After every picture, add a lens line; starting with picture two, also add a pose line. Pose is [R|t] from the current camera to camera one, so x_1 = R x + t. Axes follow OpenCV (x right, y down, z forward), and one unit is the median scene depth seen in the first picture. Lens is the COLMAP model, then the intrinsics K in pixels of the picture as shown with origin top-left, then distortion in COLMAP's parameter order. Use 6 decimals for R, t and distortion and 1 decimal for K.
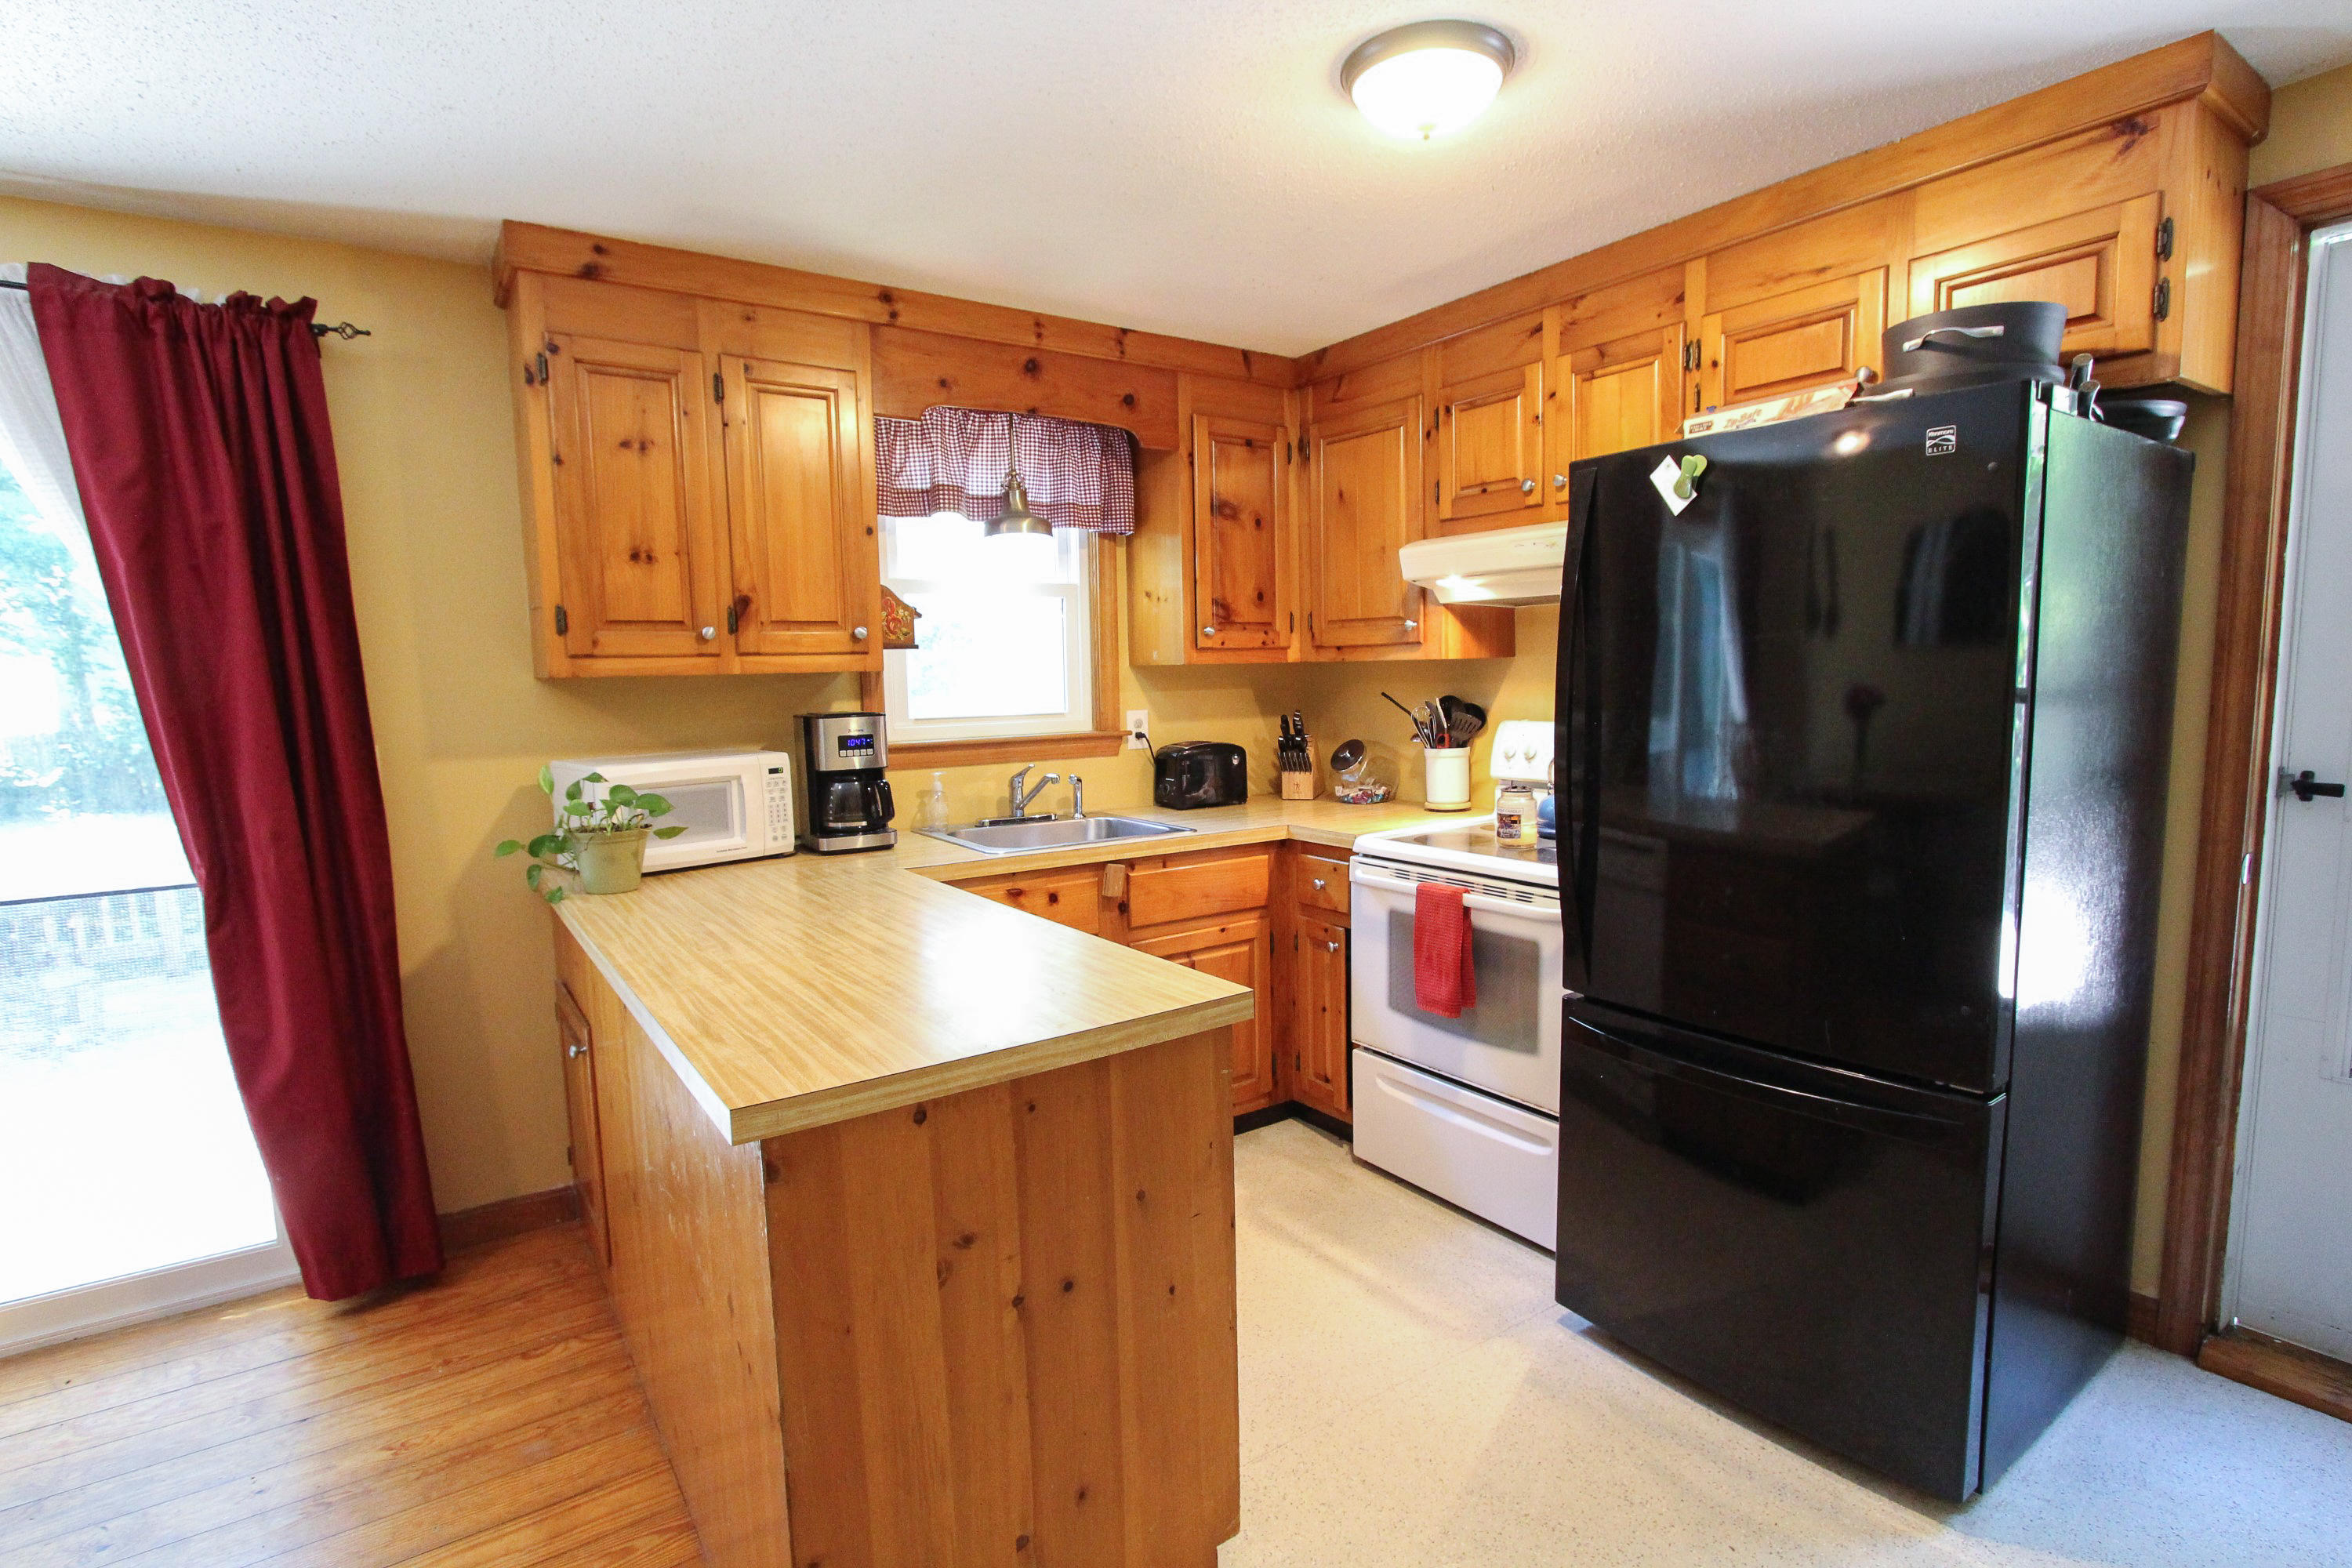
lens RADIAL K [[1154.1, 0, 1198.5], [0, 1154.1, 797.7], [0, 0, 1]] dist [-0.017229, 0.002497]
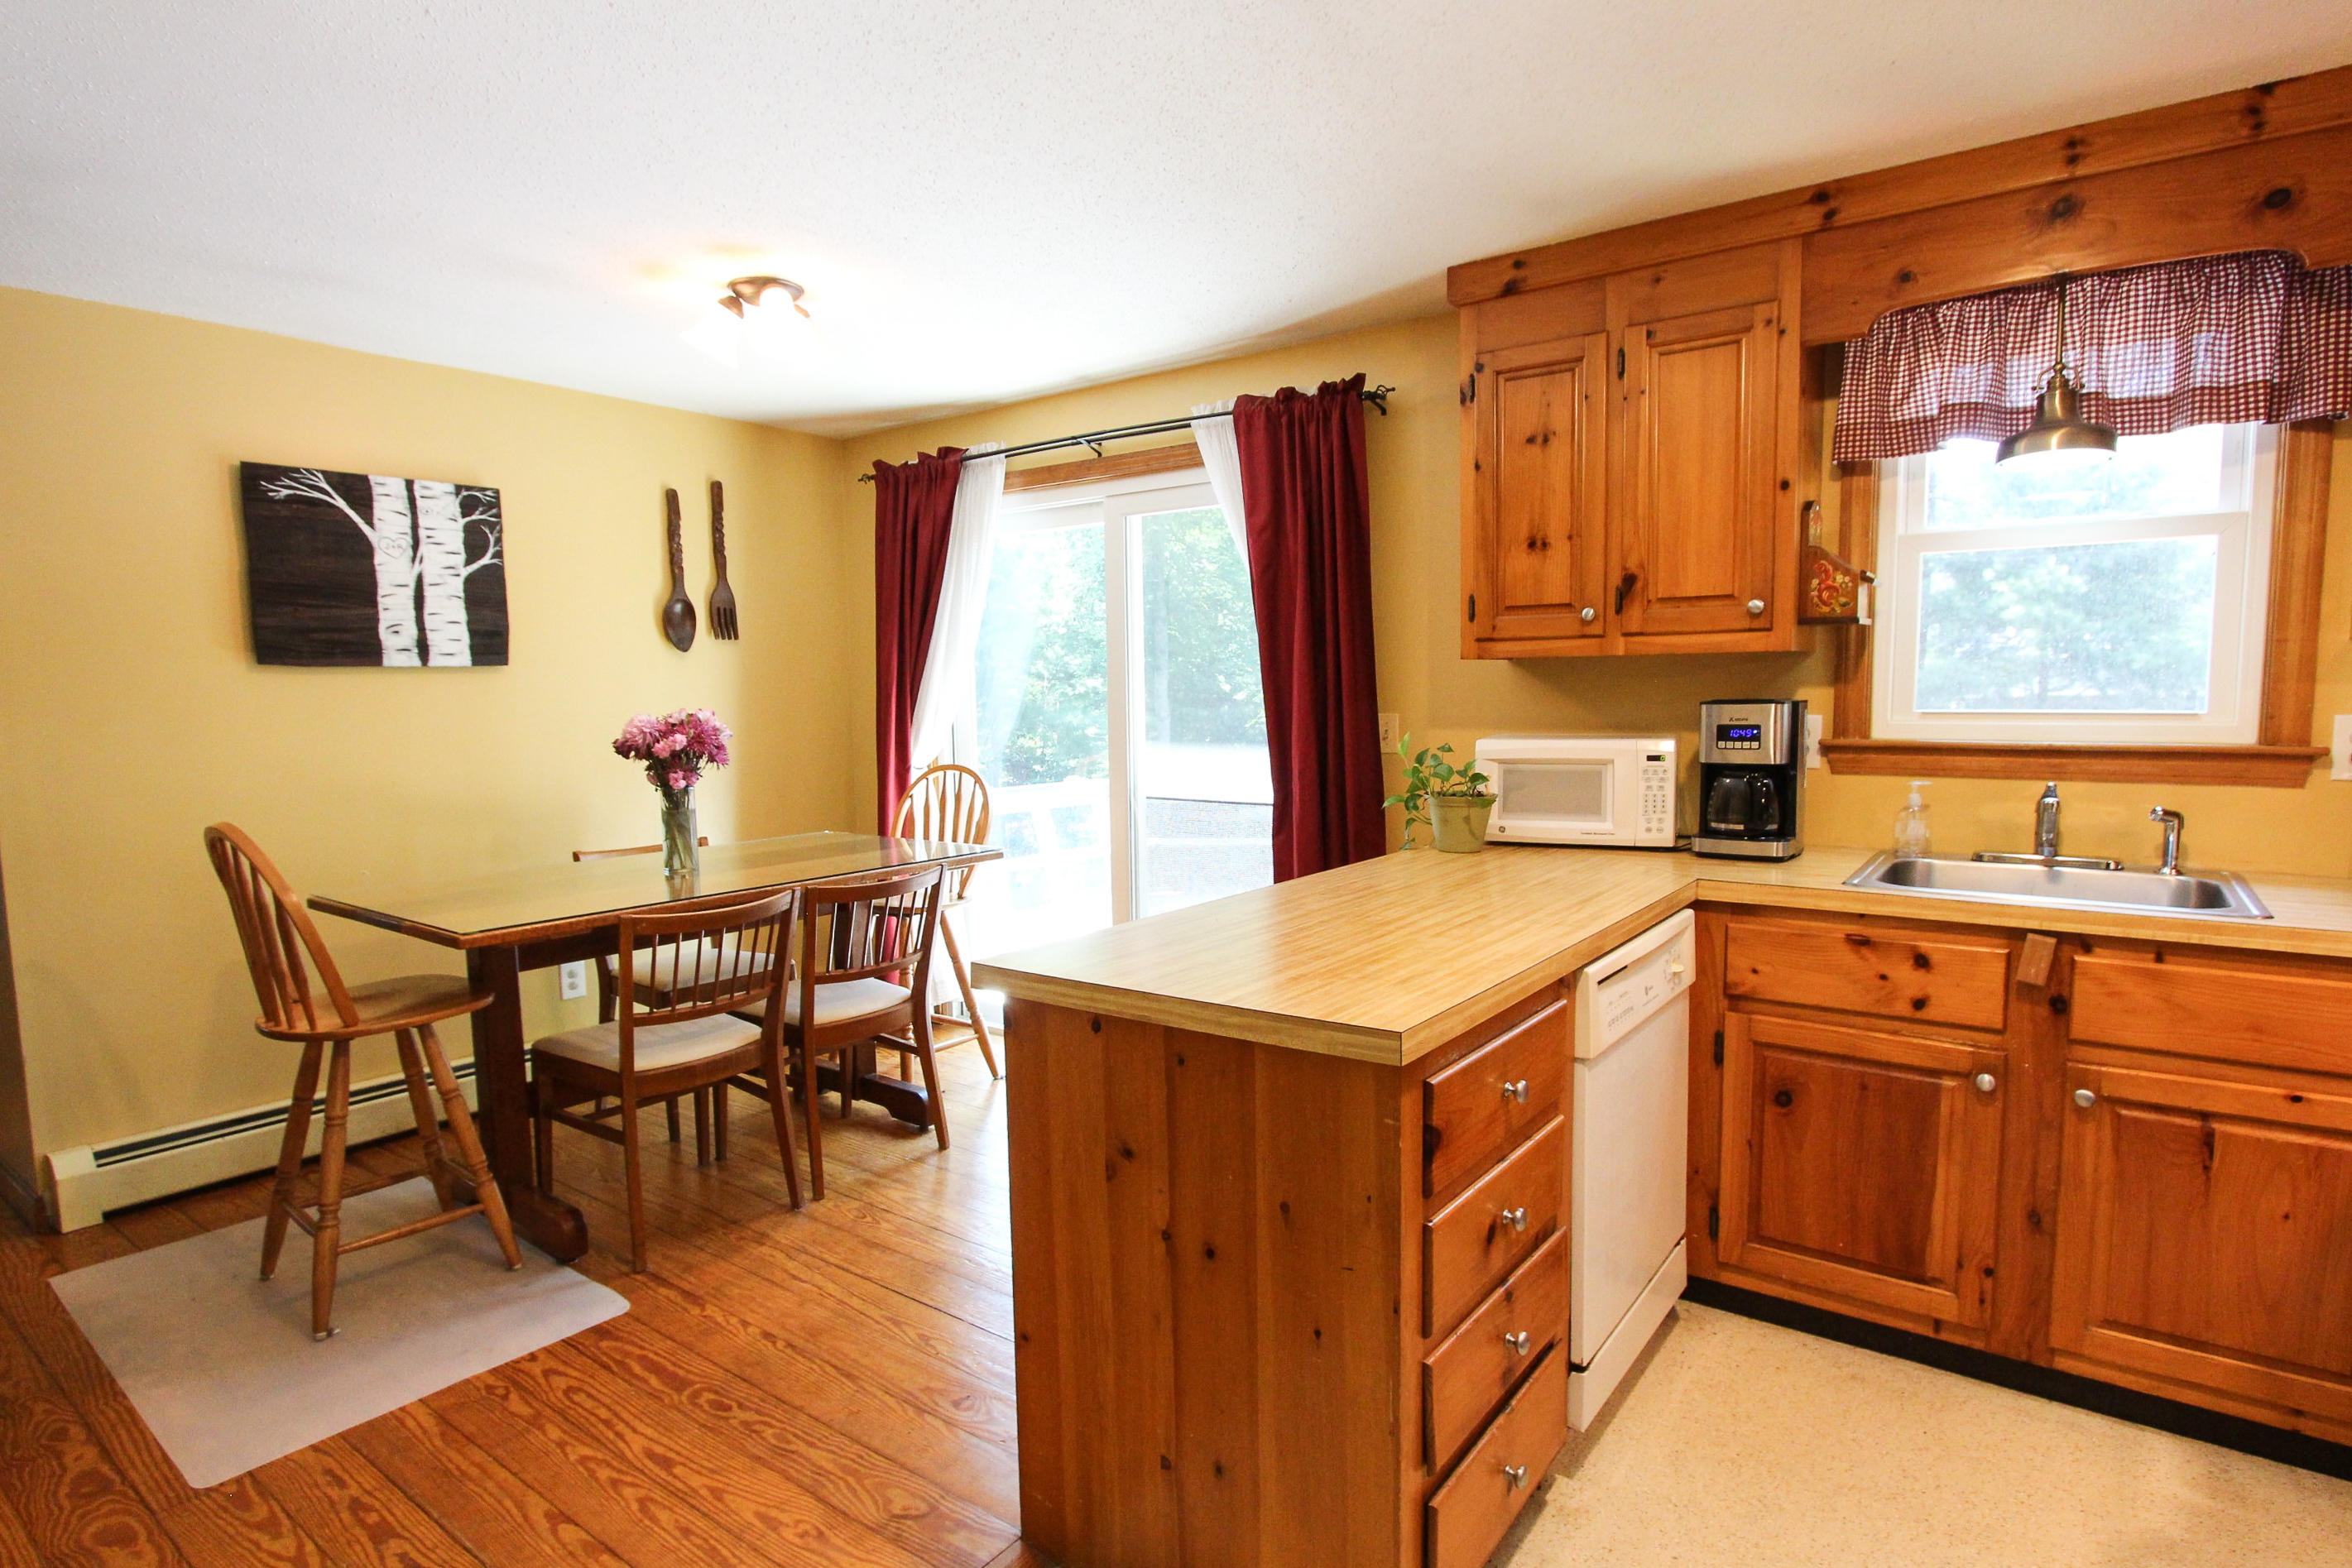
lens RADIAL K [[1212.9, 0, 1184.0], [0, 1212.9, 800.4], [0, 0, 1]] dist [-0.015896, 0.001746]
pose [[0.314695, 0.102208, -0.943674, 0.453418], [-0.098116, 0.992363, 0.074762, -0.025614], [0.944108, 0.069062, 0.322320, 0.326581]]
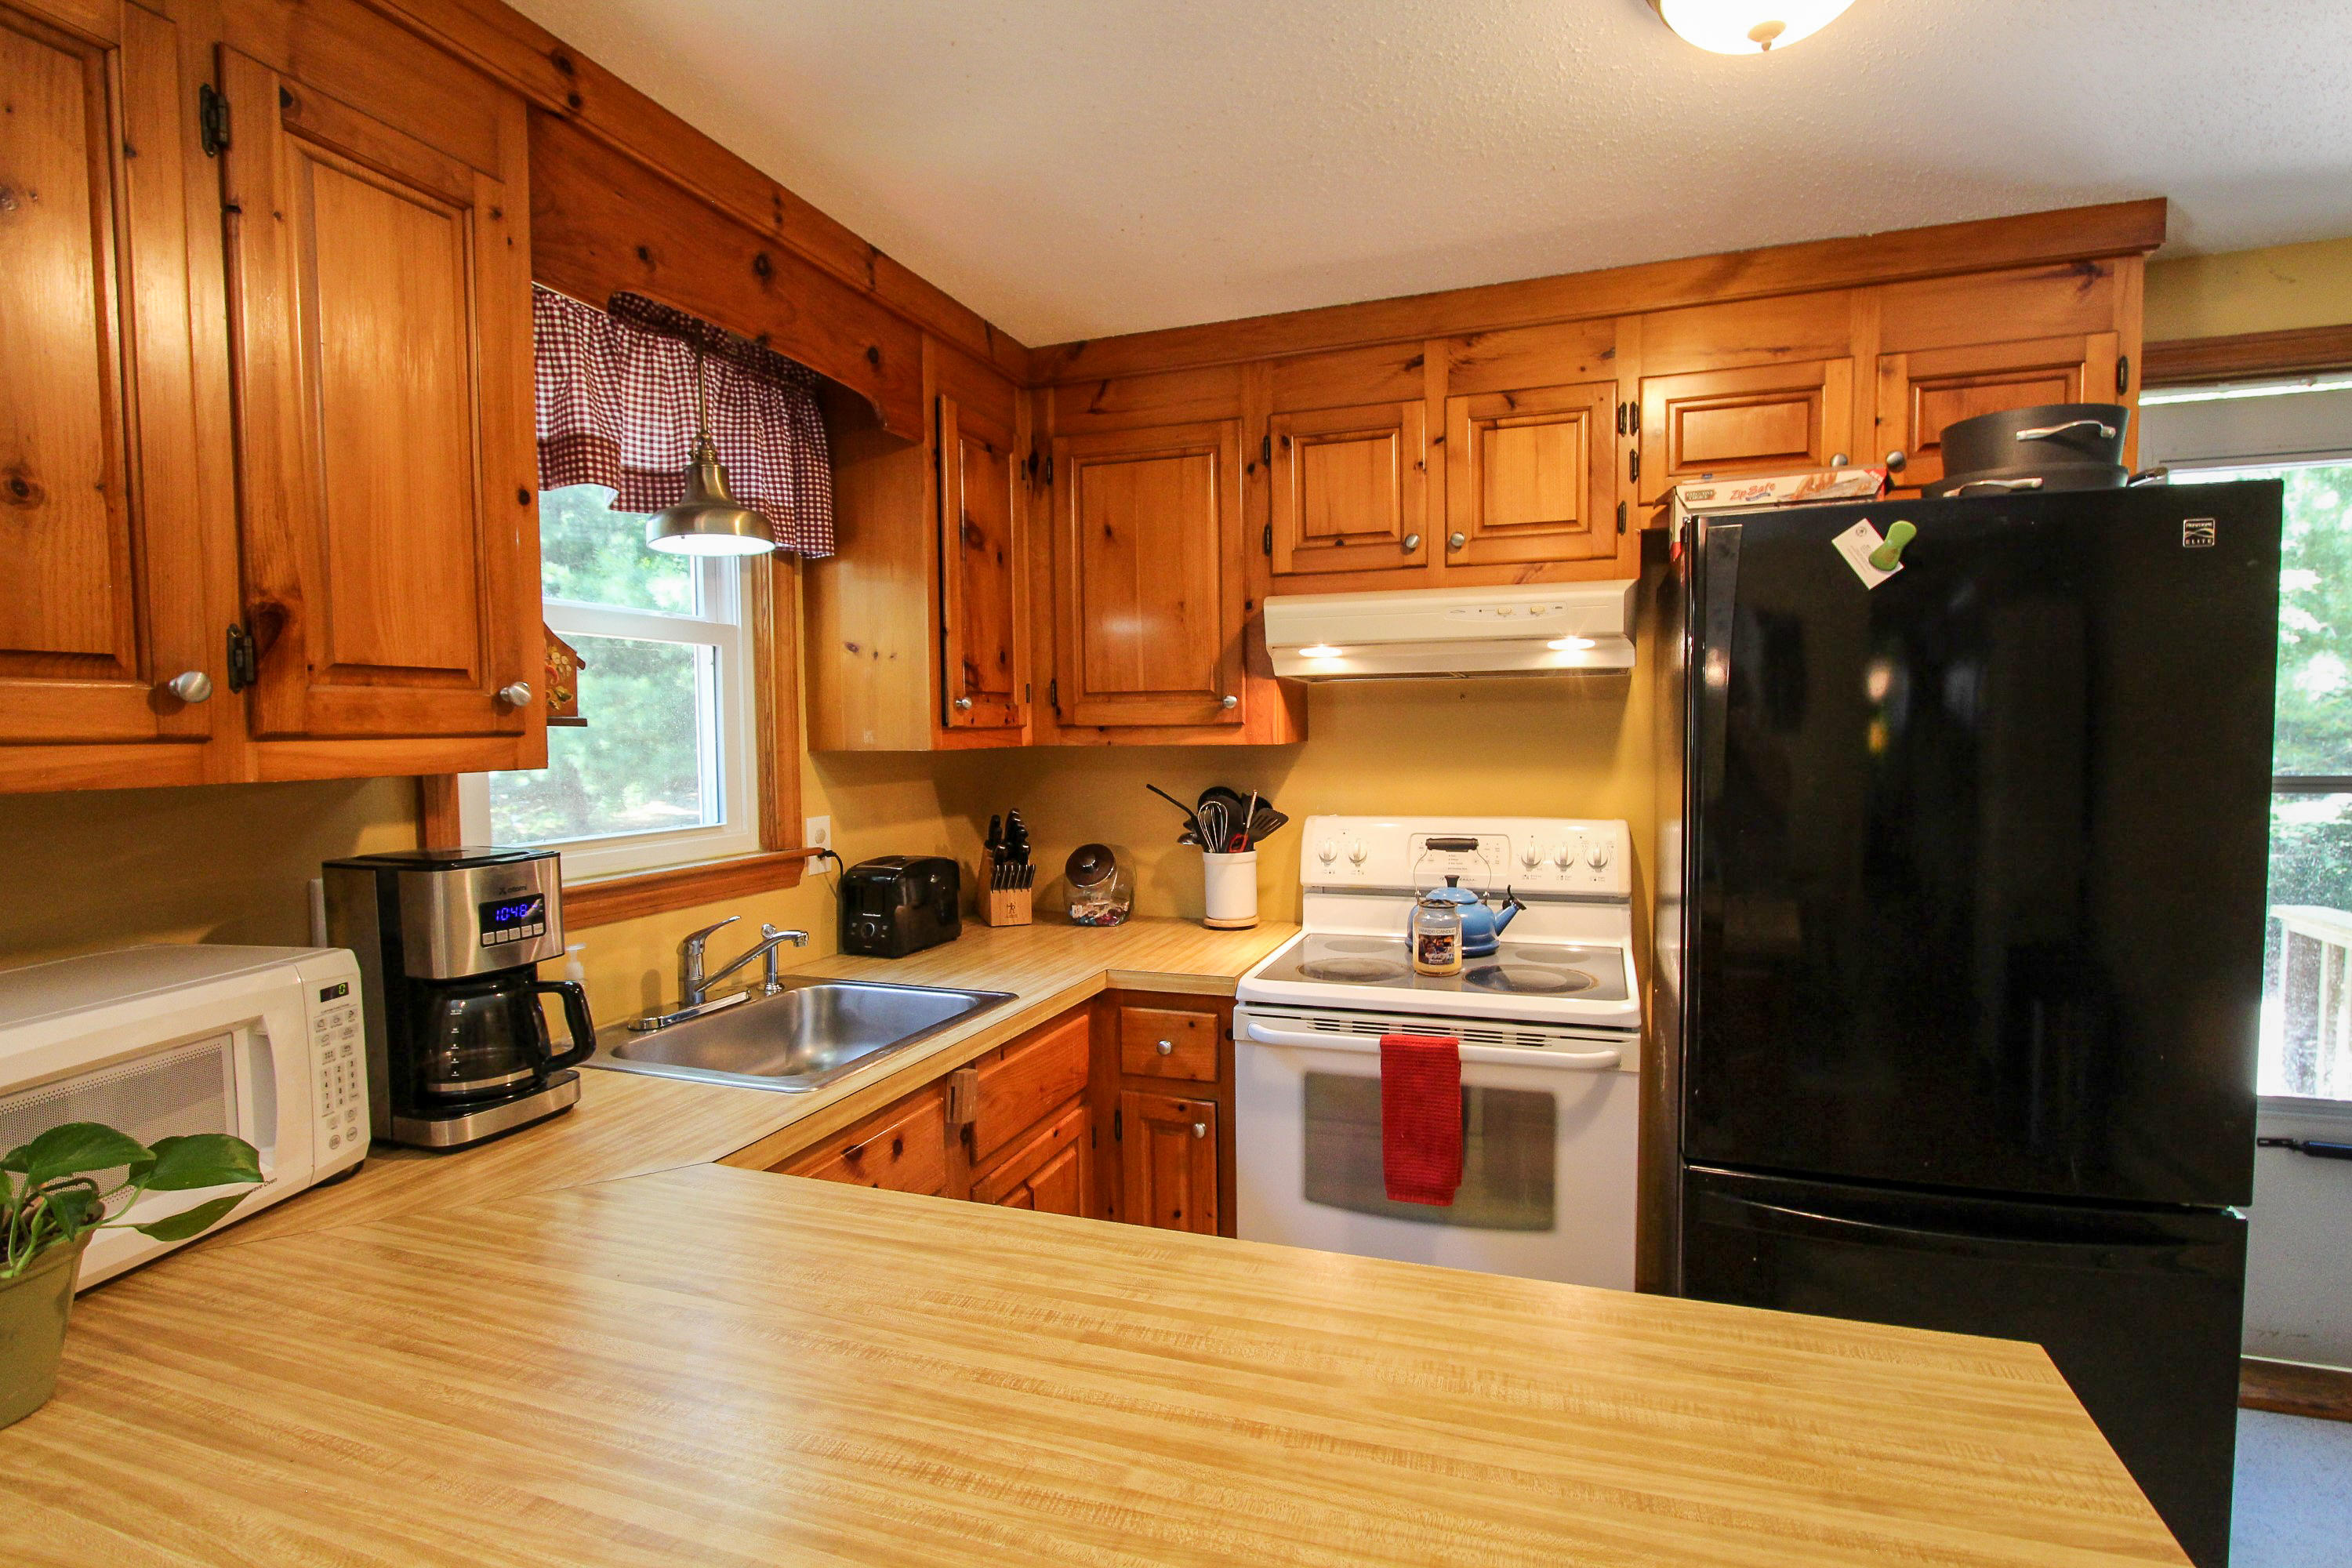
lens RADIAL K [[1150.6, 0, 1194.4], [0, 1150.6, 800.3], [0, 0, 1]] dist [-0.016645, 0.001819]
pose [[0.812900, -0.026299, 0.581809, -0.356544], [0.060133, 0.997431, -0.038931, -0.061846], [-0.579290, 0.066633, 0.812393, 0.440531]]
